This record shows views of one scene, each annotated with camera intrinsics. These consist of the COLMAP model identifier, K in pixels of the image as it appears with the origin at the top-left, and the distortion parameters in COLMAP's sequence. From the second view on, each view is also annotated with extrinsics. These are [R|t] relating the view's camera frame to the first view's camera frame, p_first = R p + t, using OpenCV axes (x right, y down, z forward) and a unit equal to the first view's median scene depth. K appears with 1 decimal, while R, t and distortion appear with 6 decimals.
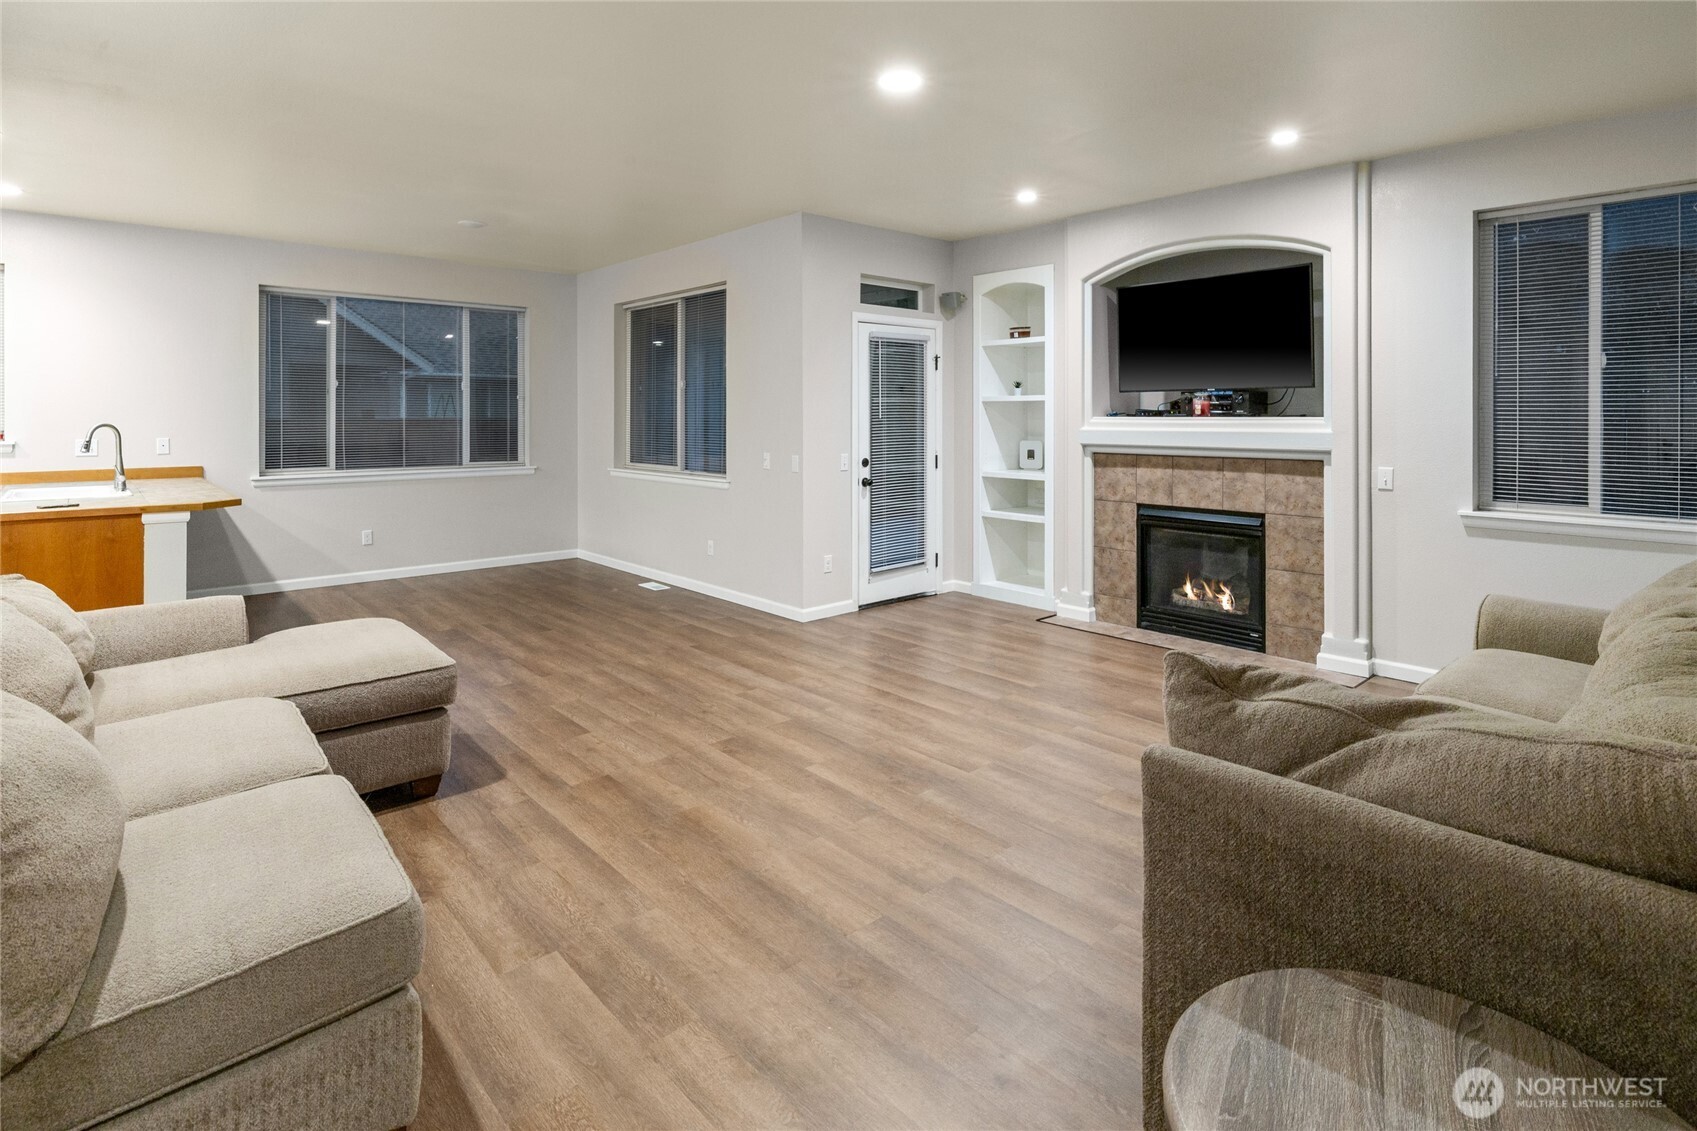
lens RADIAL K [[836.4, 0, 868.0], [0, 836.4, 422.3], [0, 0, 1]] dist [-0.003550, -0.000265]
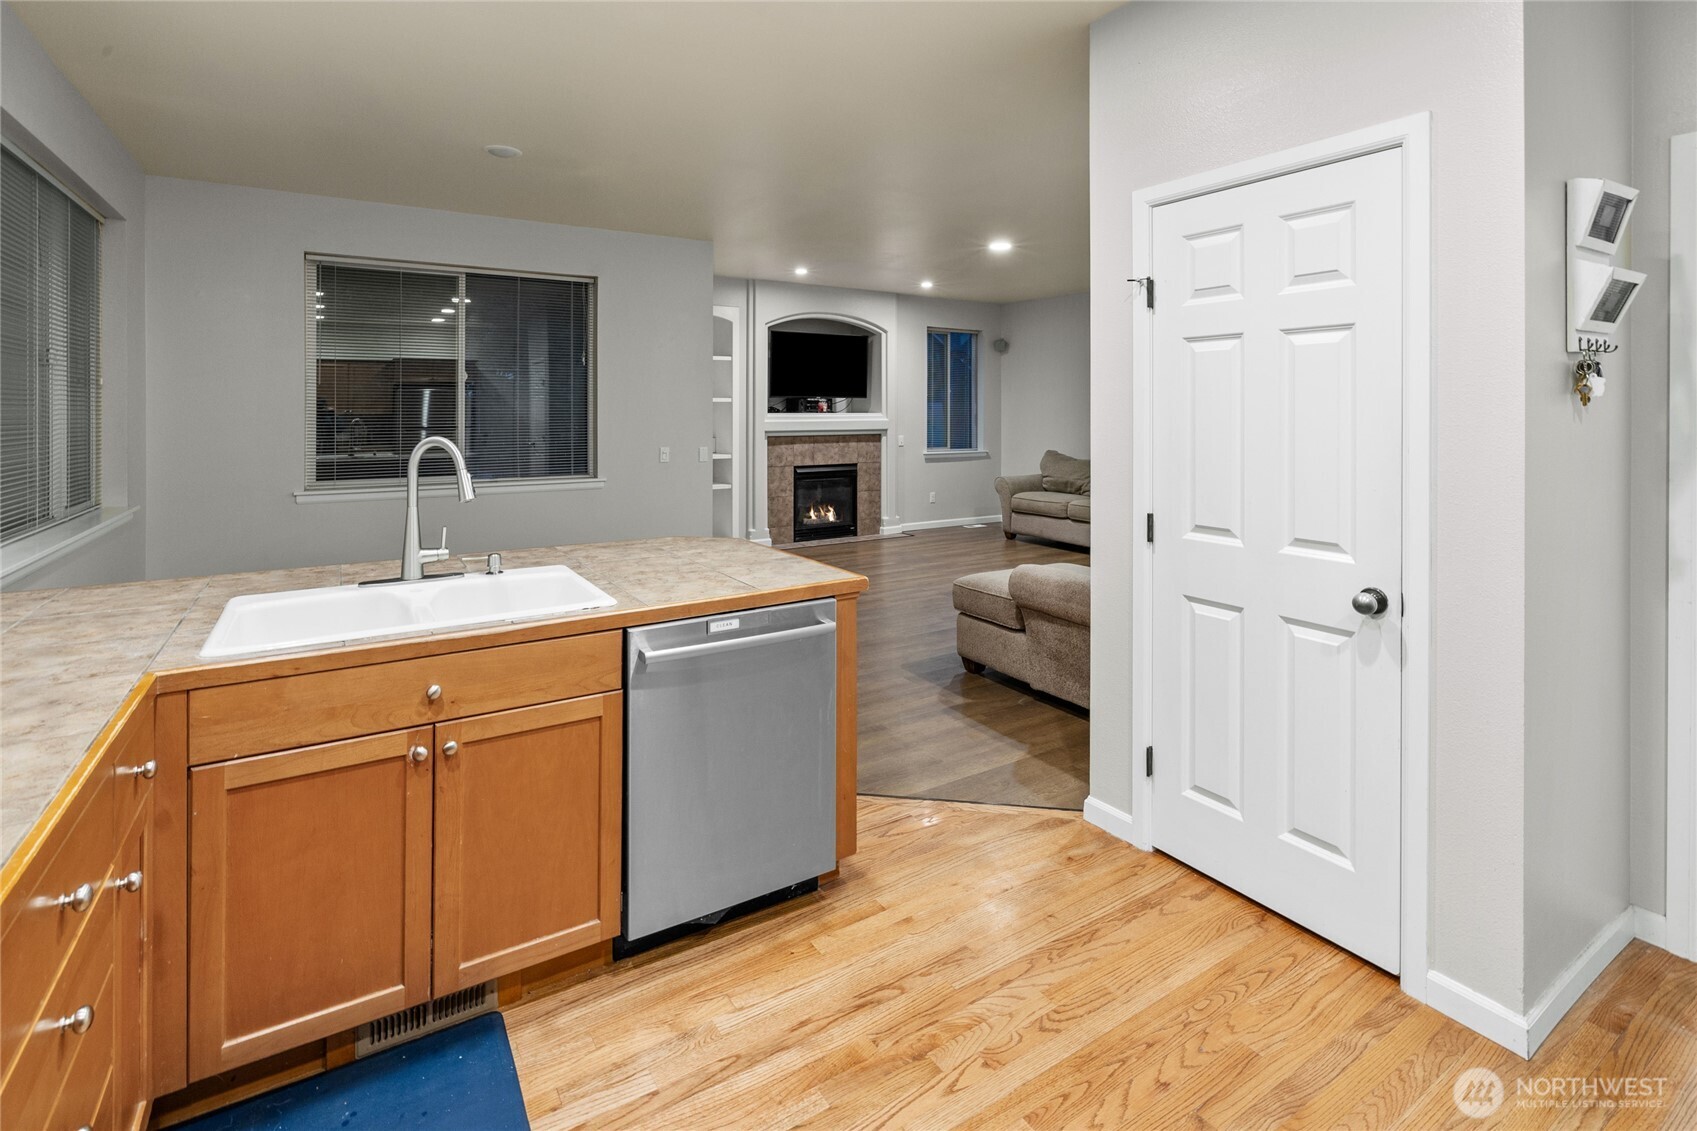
lens RADIAL K [[811.1, 0, 821.4], [0, 811.1, 426.5], [0, 0, 1]] dist [0.010844, 0.001582]
pose [[0.202480, -0.014863, 0.979174, -1.308687], [0.012692, 0.999841, 0.012553, 0.000304], [-0.979204, 0.009886, 0.202637, 0.672523]]
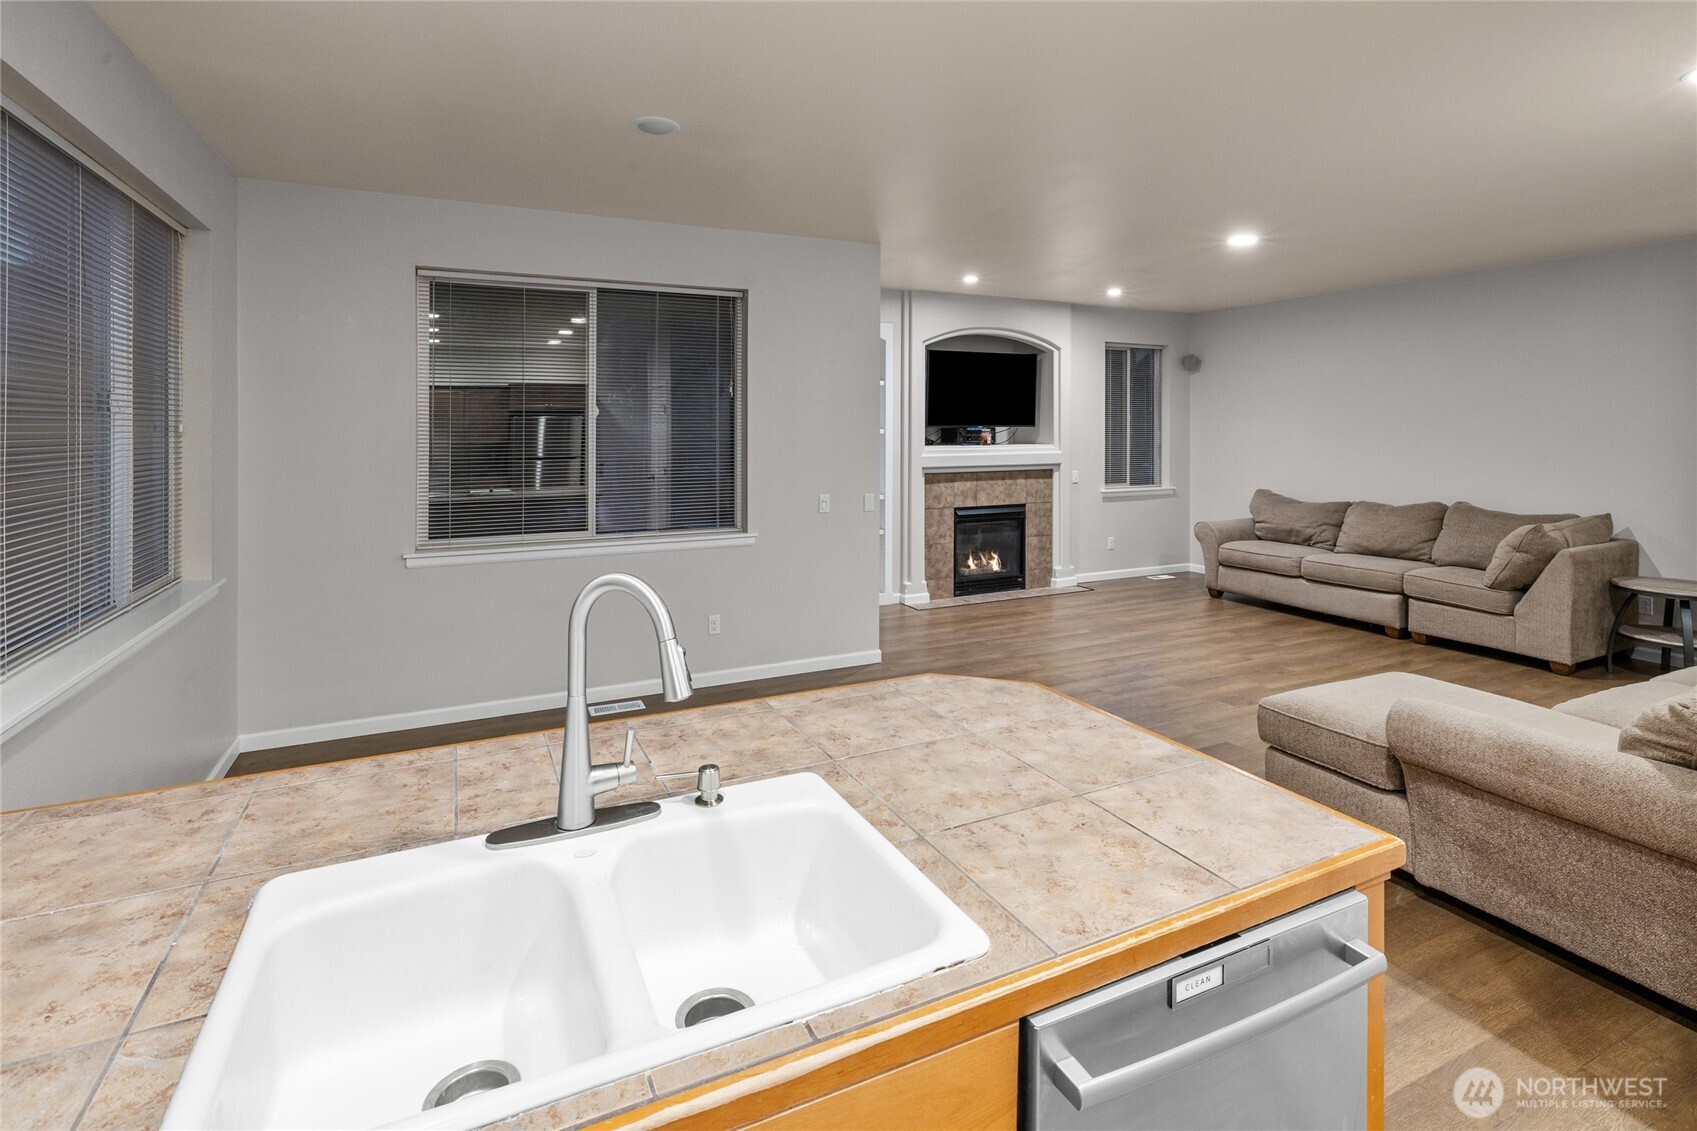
lens RADIAL K [[811.1, 0, 817.9], [0, 811.1, 440.7], [0, 0, 1]] dist [0.010844, 0.001582]
pose [[0.312366, -0.014890, 0.949845, -1.111983], [0.013626, 0.999845, 0.011193, -0.035796], [-0.949864, 0.009446, 0.312520, 0.850751]]
